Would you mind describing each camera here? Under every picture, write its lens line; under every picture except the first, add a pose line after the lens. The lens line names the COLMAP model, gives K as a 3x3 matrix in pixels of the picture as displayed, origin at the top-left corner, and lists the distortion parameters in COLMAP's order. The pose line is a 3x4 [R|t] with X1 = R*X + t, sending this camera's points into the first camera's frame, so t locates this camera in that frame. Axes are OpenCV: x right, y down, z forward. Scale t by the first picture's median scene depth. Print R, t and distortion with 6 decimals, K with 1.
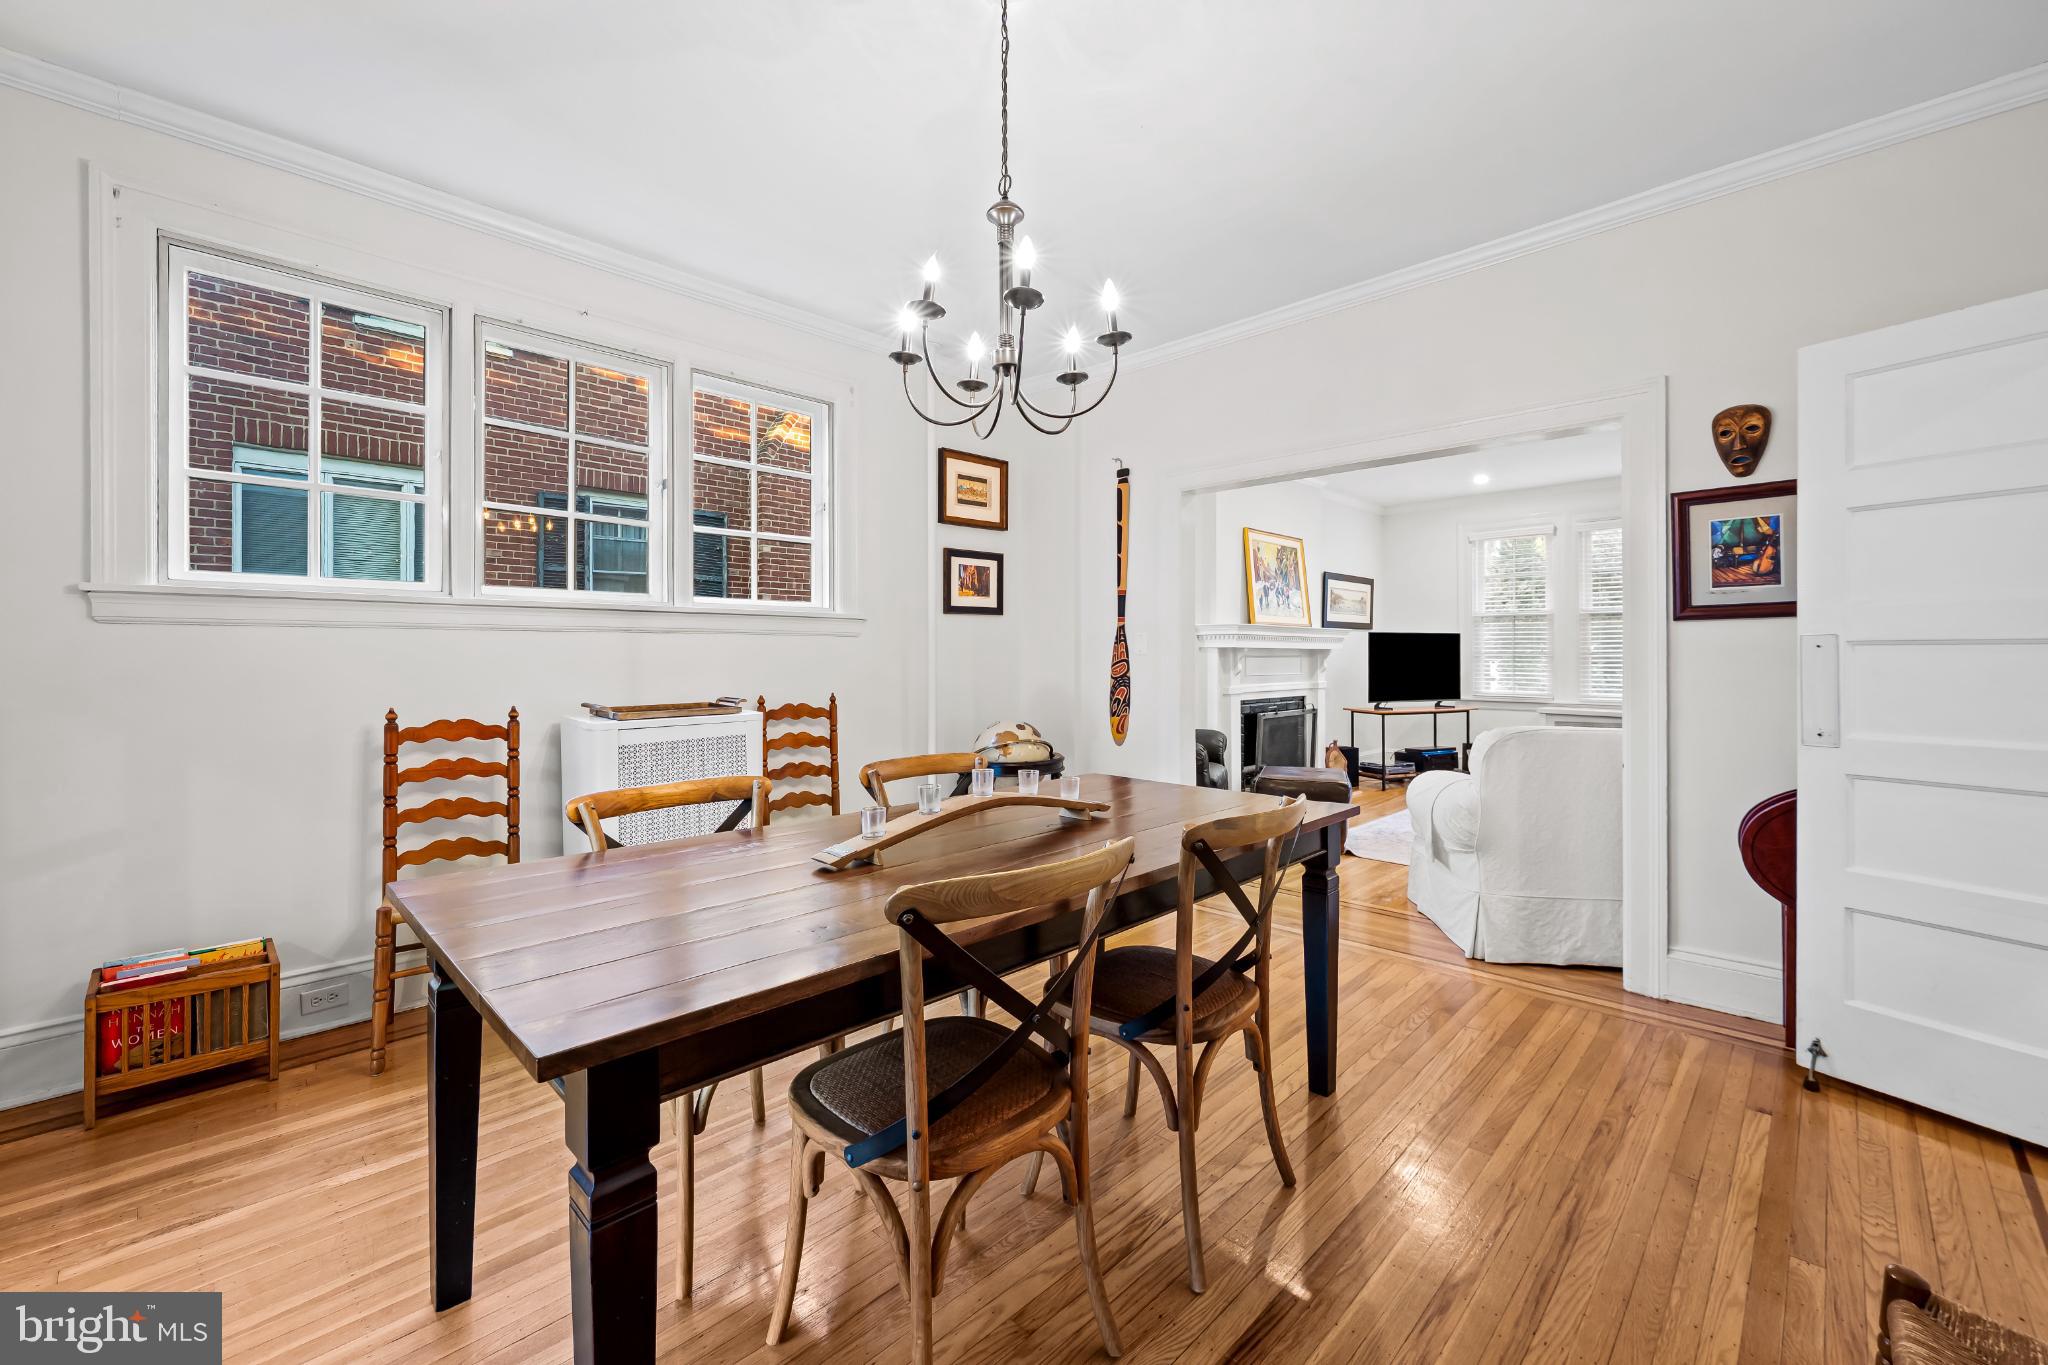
lens RADIAL K [[823.9, 0, 1010.8], [0, 823.9, 676.3], [0, 0, 1]] dist [-0.007519, 0.000437]
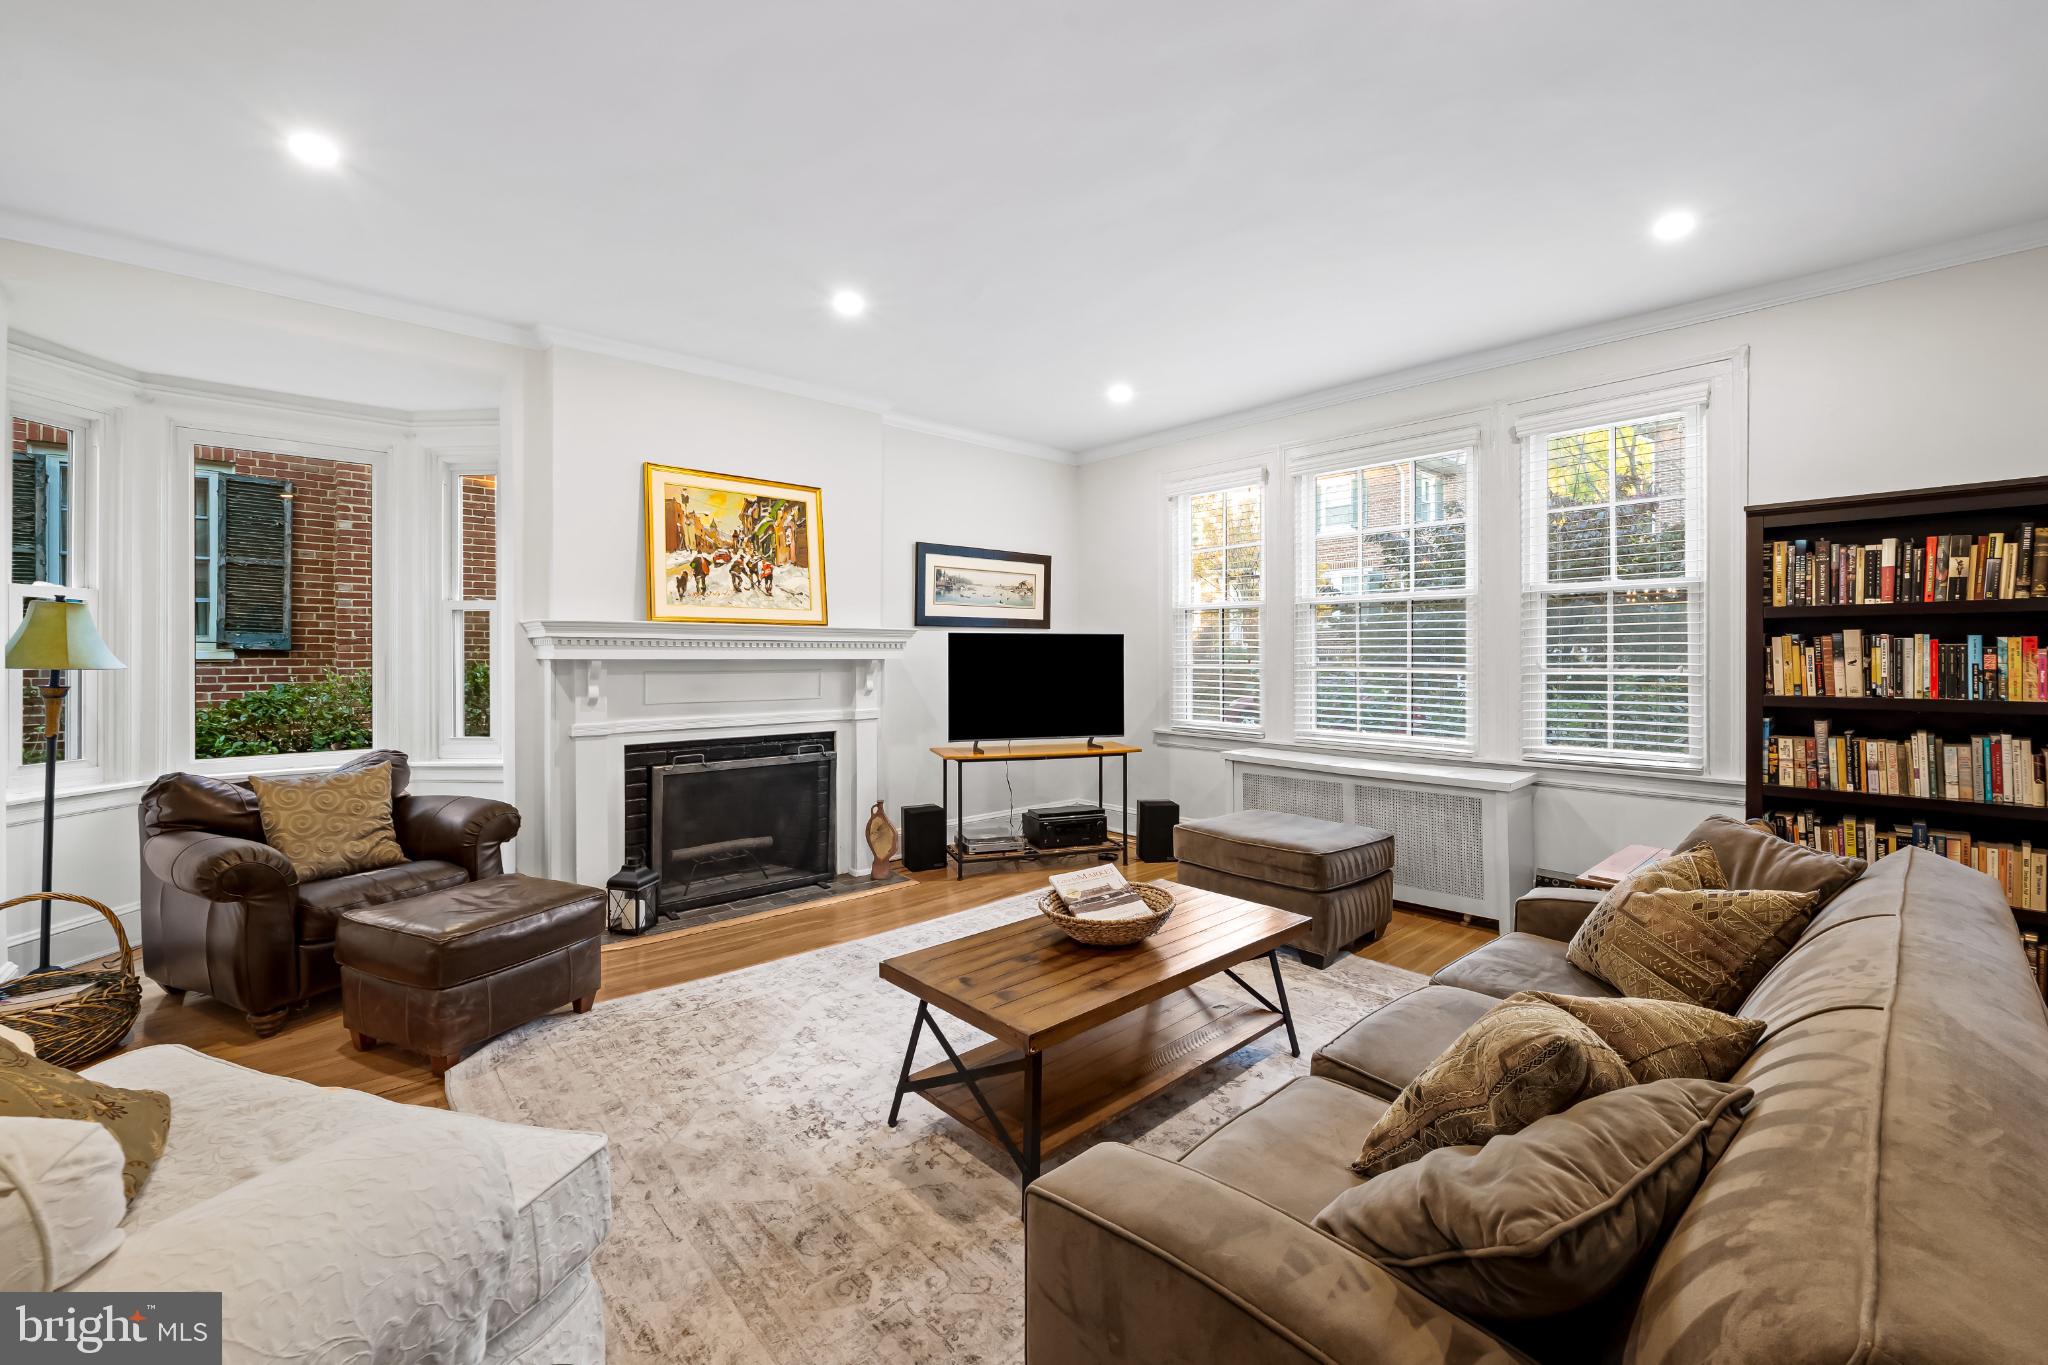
lens RADIAL K [[823.9, 0, 1035.6], [0, 823.9, 662.9], [0, 0, 1]] dist [-0.007519, 0.000437]
pose [[0.998808, 0.003588, -0.048673, 0.535675], [-0.004287, 0.999889, -0.014266, -0.021198], [0.048617, 0.014457, 0.998713, 0.356557]]
